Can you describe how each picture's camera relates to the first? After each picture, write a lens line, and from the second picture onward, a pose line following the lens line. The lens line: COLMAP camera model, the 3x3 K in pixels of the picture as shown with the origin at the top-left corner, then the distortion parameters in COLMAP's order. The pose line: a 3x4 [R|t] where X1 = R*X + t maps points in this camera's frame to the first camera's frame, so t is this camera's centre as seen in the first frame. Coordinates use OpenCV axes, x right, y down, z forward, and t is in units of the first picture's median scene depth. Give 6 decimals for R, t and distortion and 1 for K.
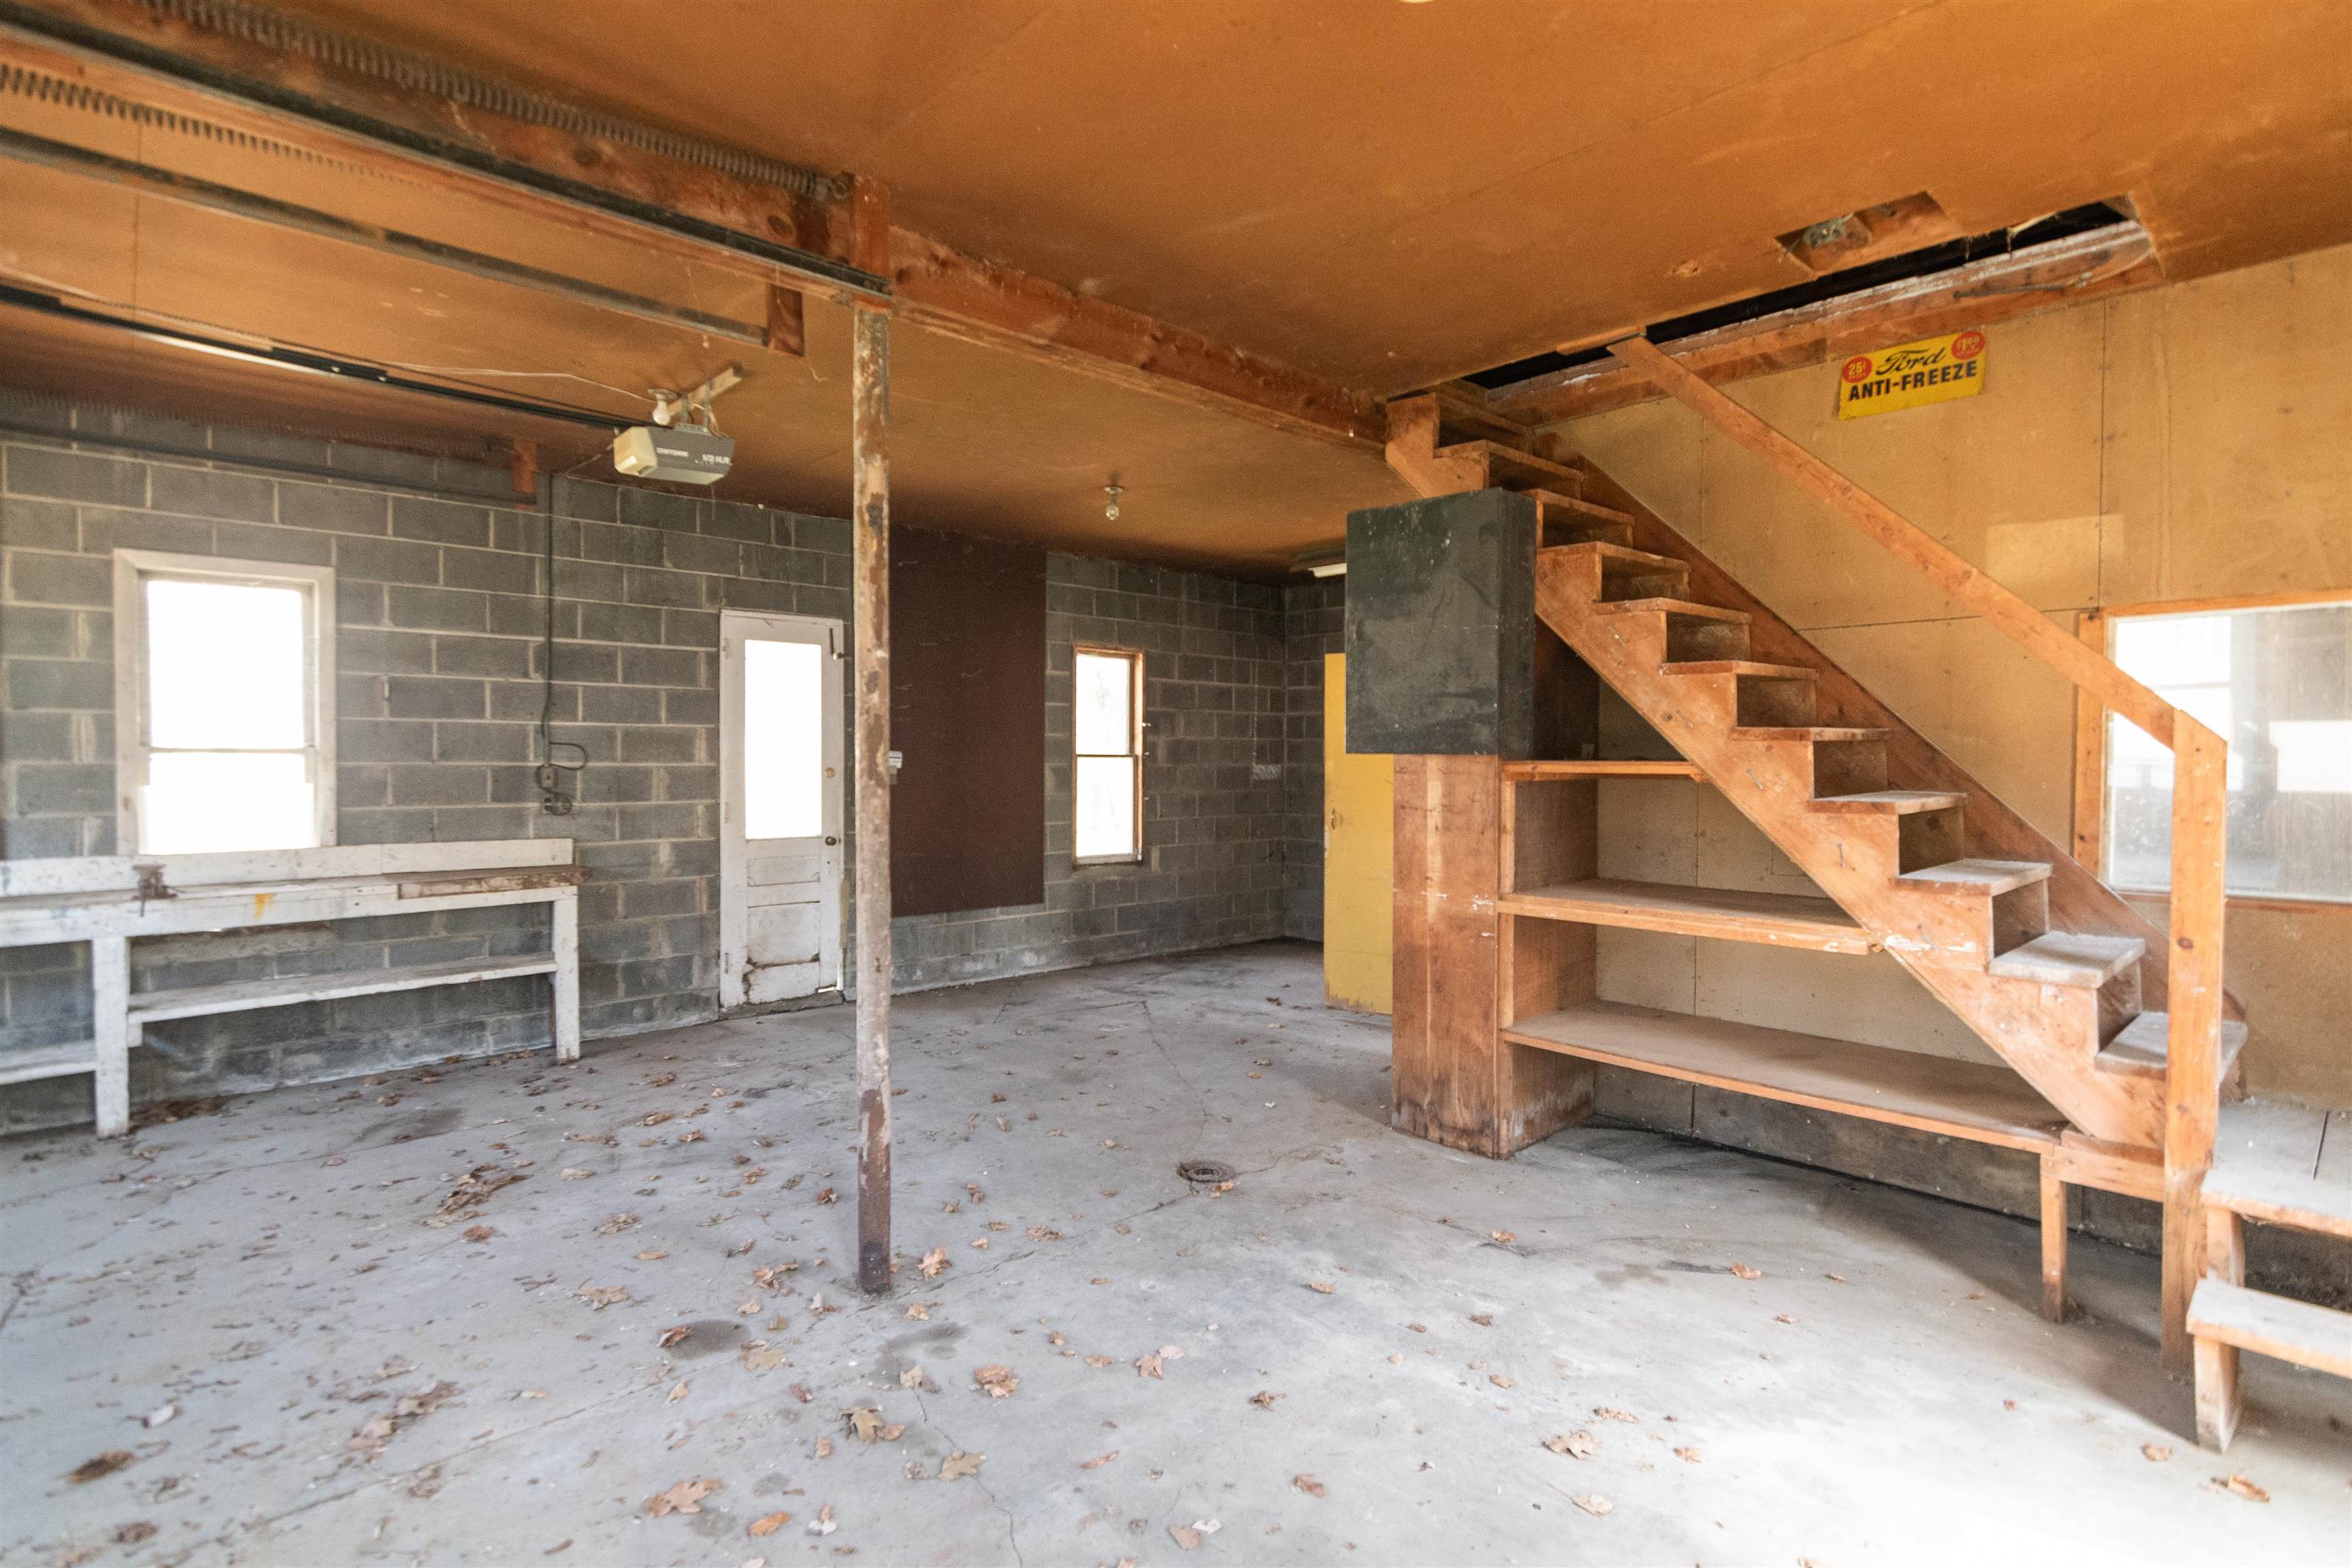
lens RADIAL K [[1145.6, 0, 1192.6], [0, 1145.6, 777.1], [0, 0, 1]] dist [-0.004205, 0.003899]
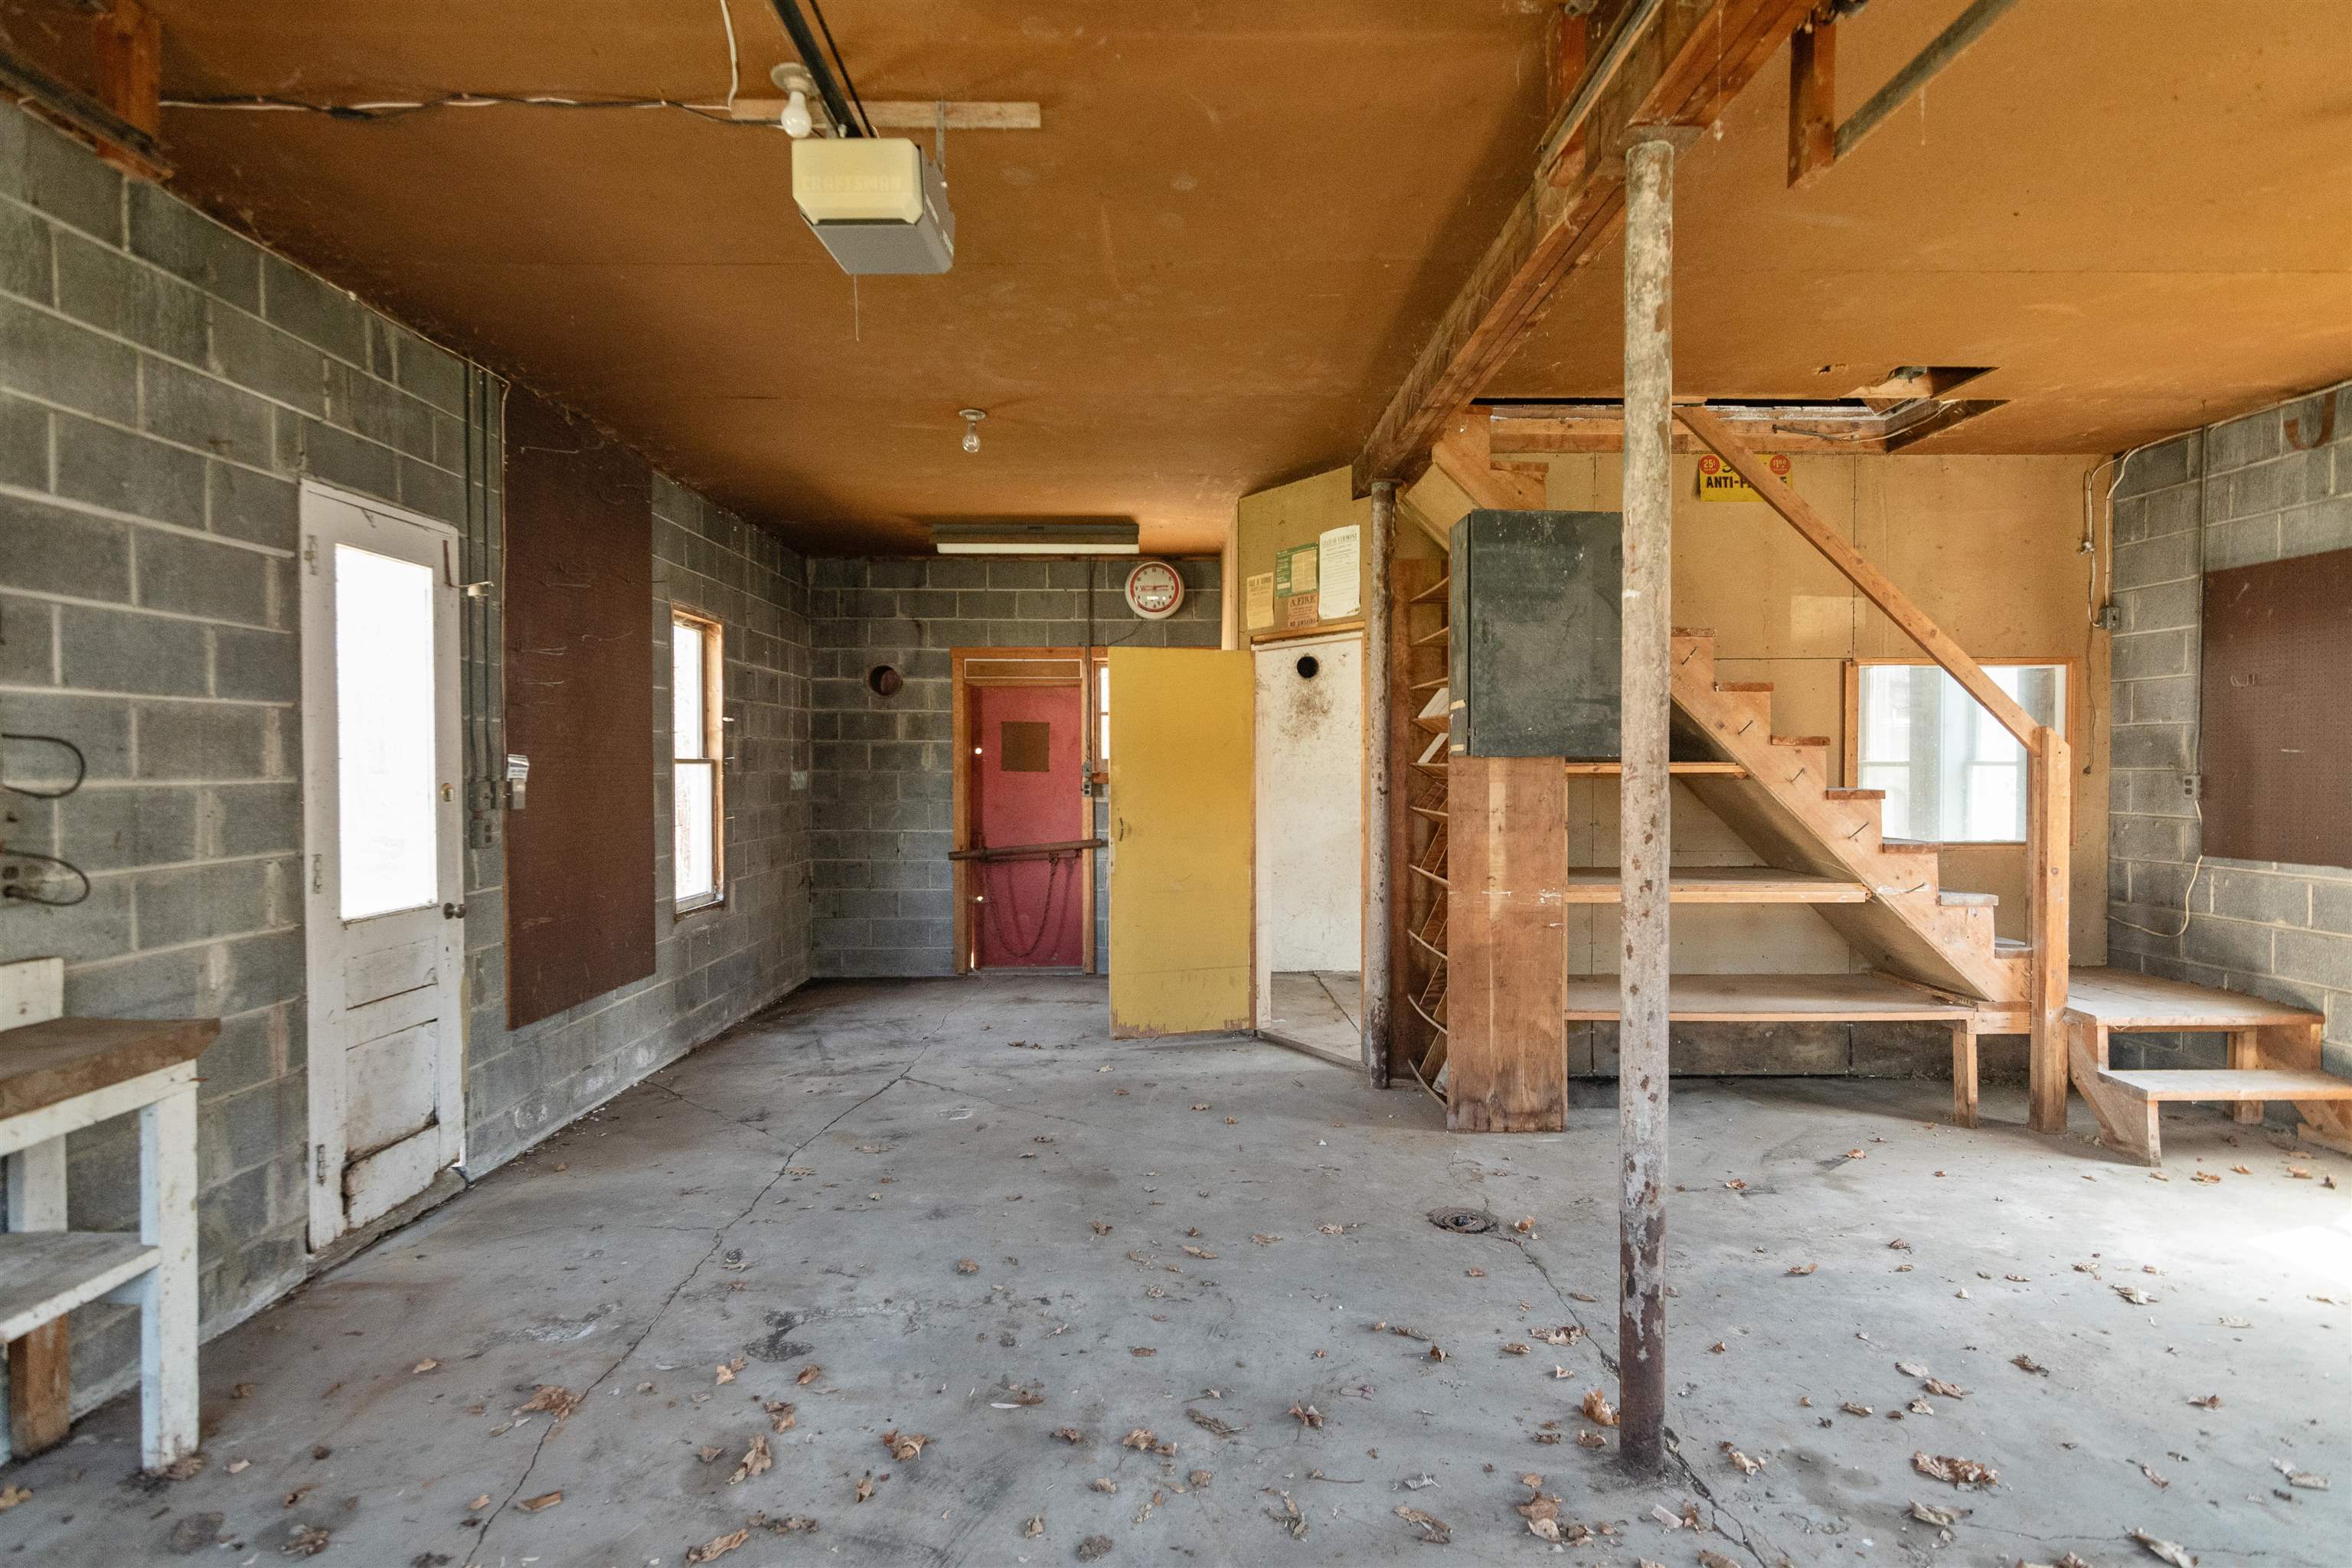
lens RADIAL K [[1145.6, 0, 1177.6], [0, 1145.6, 782.0], [0, 0, 1]] dist [-0.004205, 0.003899]
pose [[0.674794, -0.017932, 0.737788, -0.624296], [0.017632, 0.999811, 0.008174, -0.009197], [-0.737795, 0.007492, 0.674983, 0.433835]]
